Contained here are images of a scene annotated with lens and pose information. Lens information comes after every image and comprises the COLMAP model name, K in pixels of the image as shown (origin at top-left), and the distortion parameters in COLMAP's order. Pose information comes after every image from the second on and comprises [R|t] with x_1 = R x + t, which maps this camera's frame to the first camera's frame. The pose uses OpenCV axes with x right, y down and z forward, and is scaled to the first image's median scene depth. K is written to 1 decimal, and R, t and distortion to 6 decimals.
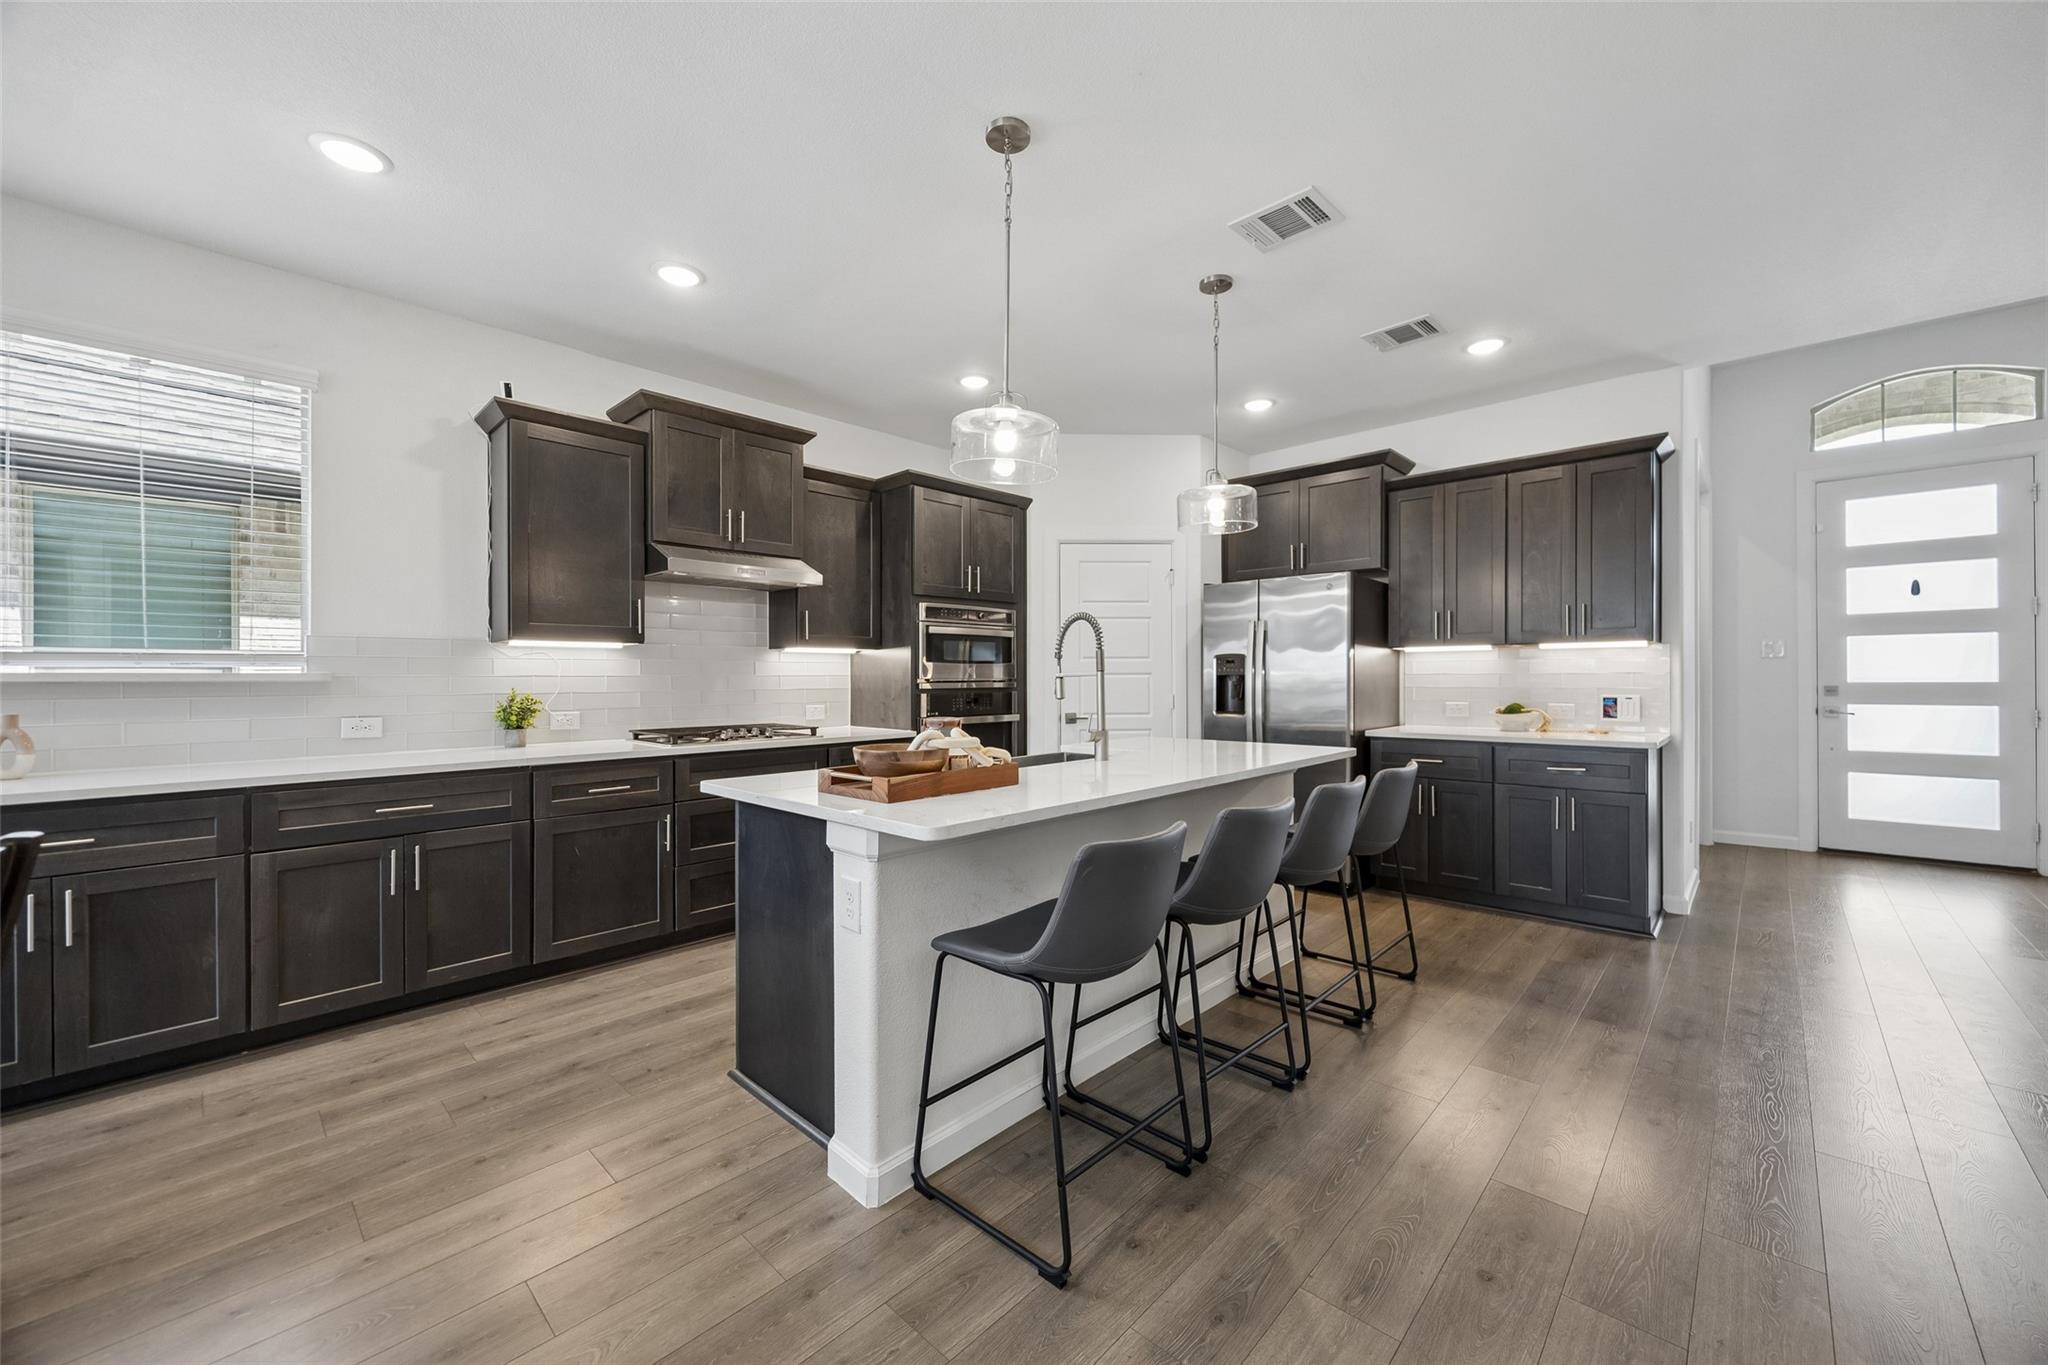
lens RADIAL K [[783.0, 0, 1040.2], [0, 783.0, 677.8], [0, 0, 1]] dist [-0.002566, -0.000471]
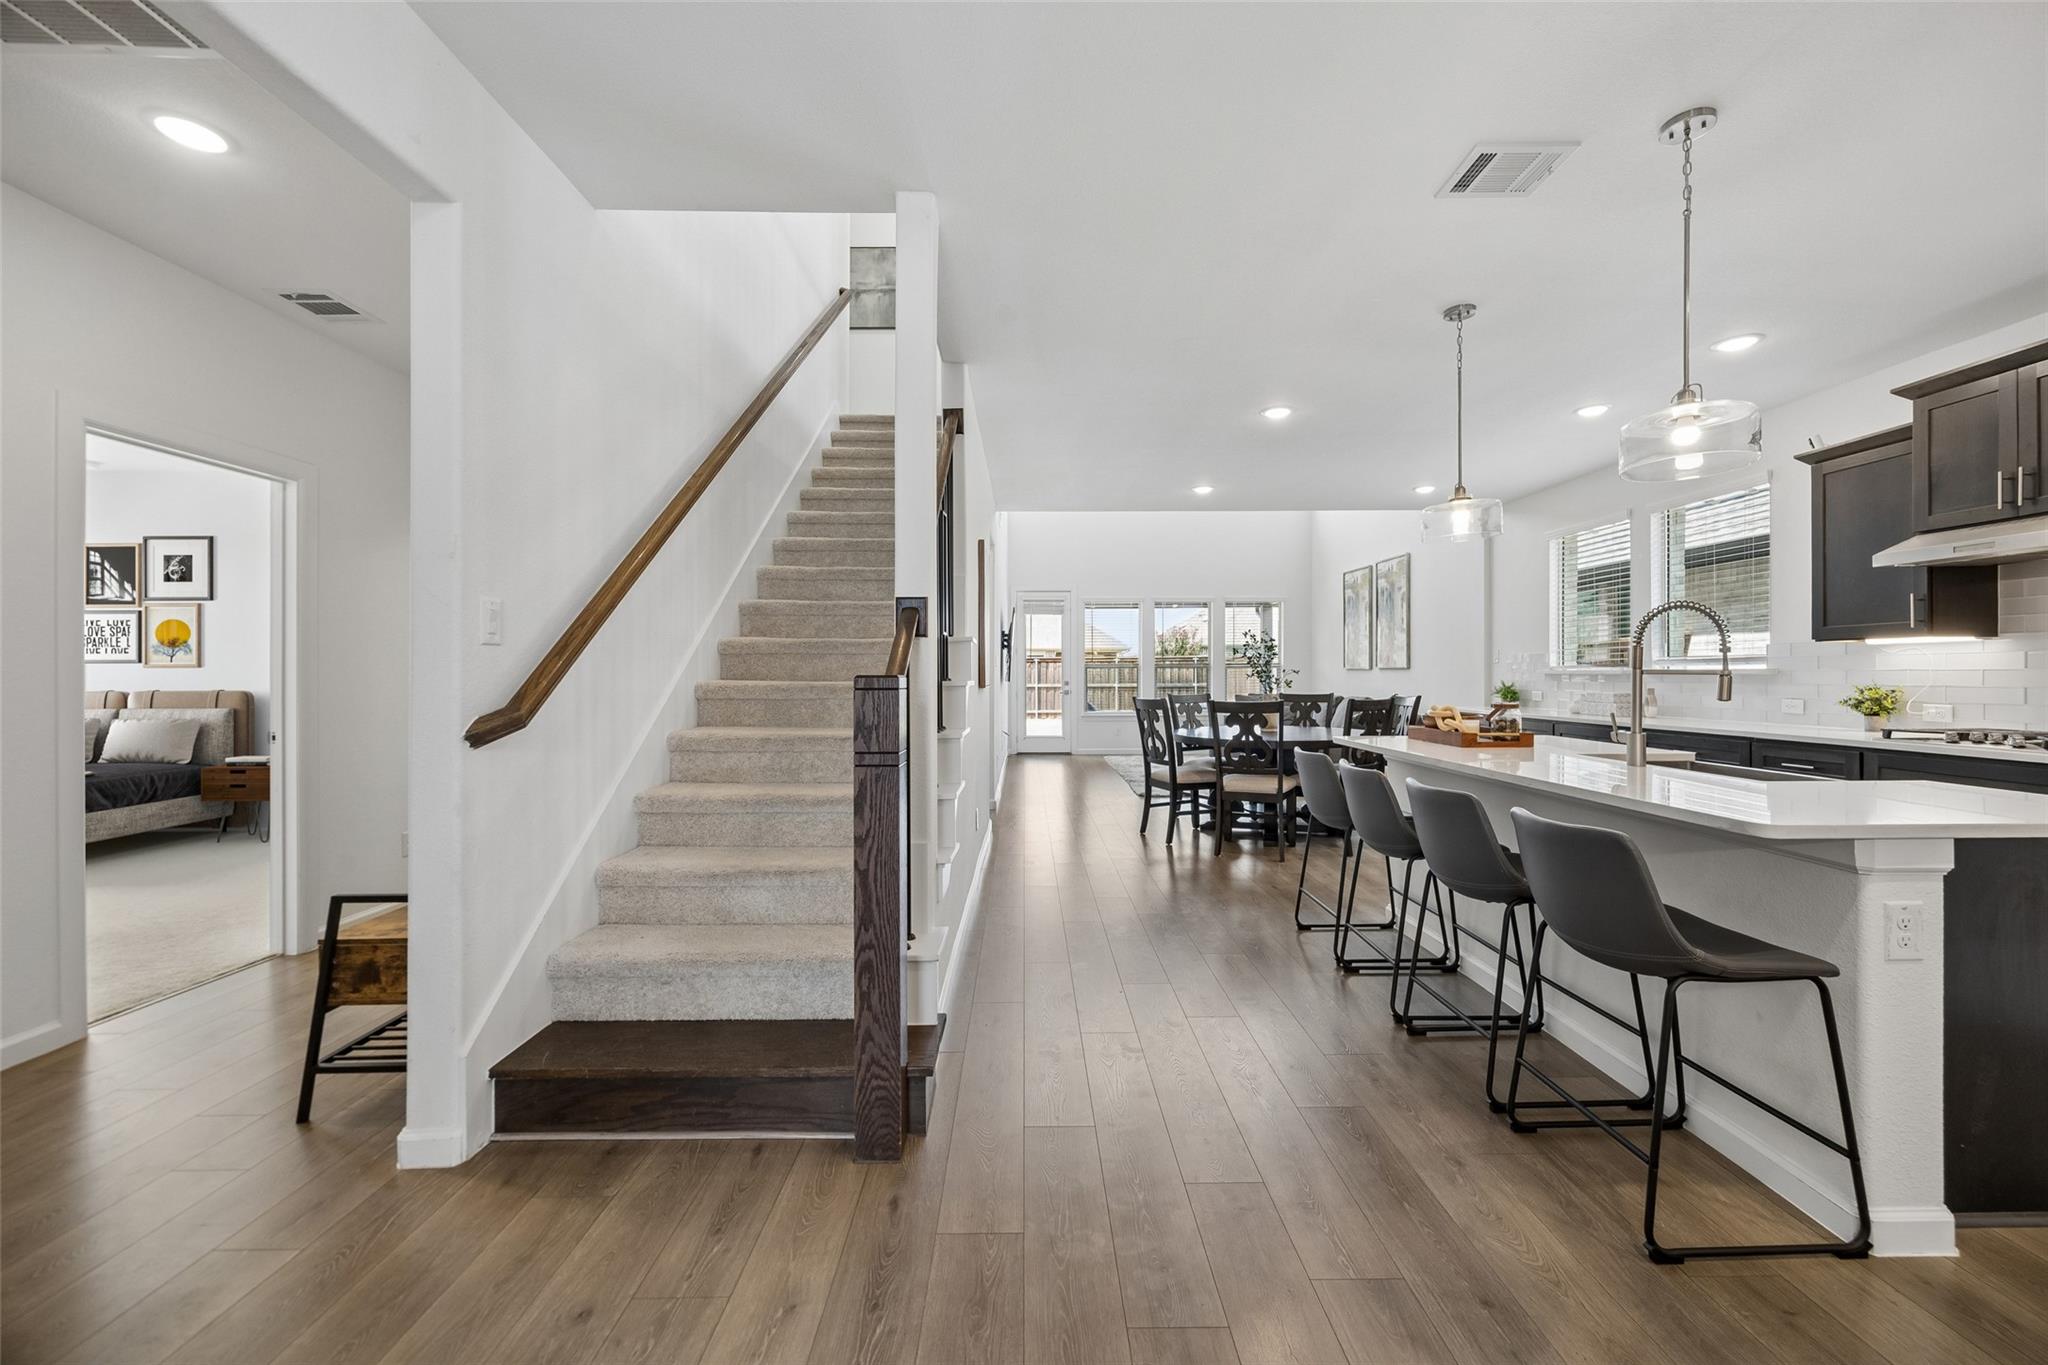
lens RADIAL K [[783.0, 0, 1029.1], [0, 783.0, 675.2], [0, 0, 1]] dist [-0.002566, -0.000471]
pose [[-0.732425, 0.009150, -0.680786, 1.193987], [0.009048, 0.999952, 0.003705, -0.012615], [0.680787, -0.003447, -0.732473, 1.156690]]
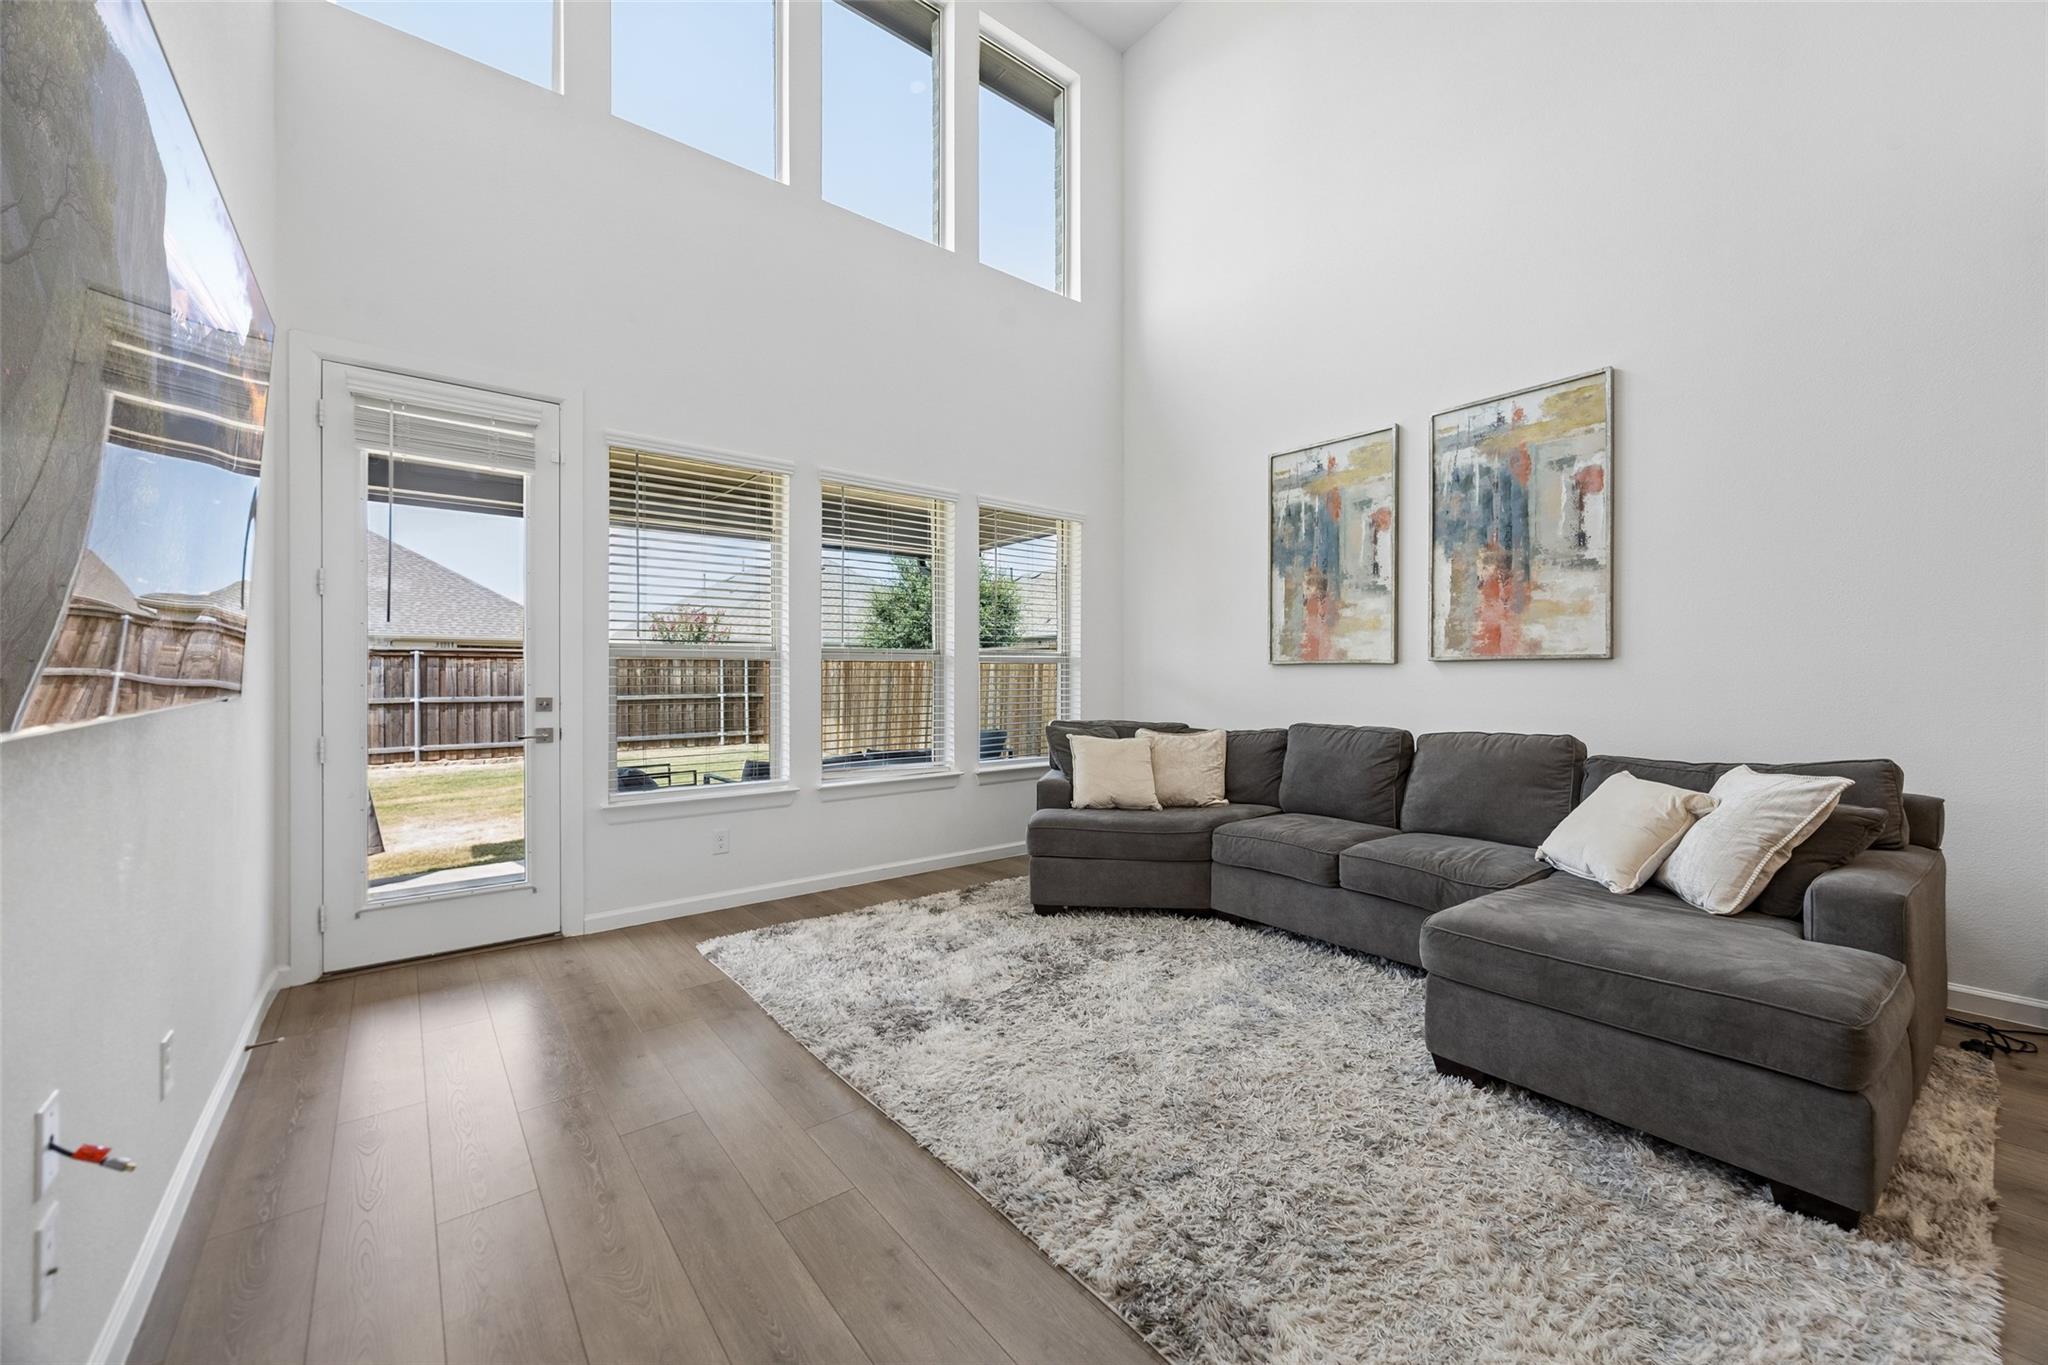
lens RADIAL K [[783.0, 0, 1040.2], [0, 783.0, 676.5], [0, 0, 1]] dist [-0.002566, -0.000471]
pose [[-0.139855, 0.002730, -0.990168, -0.632857], [0.006064, 0.999980, 0.001901, 0.005622], [0.990153, -0.005739, -0.139869, -0.767473]]
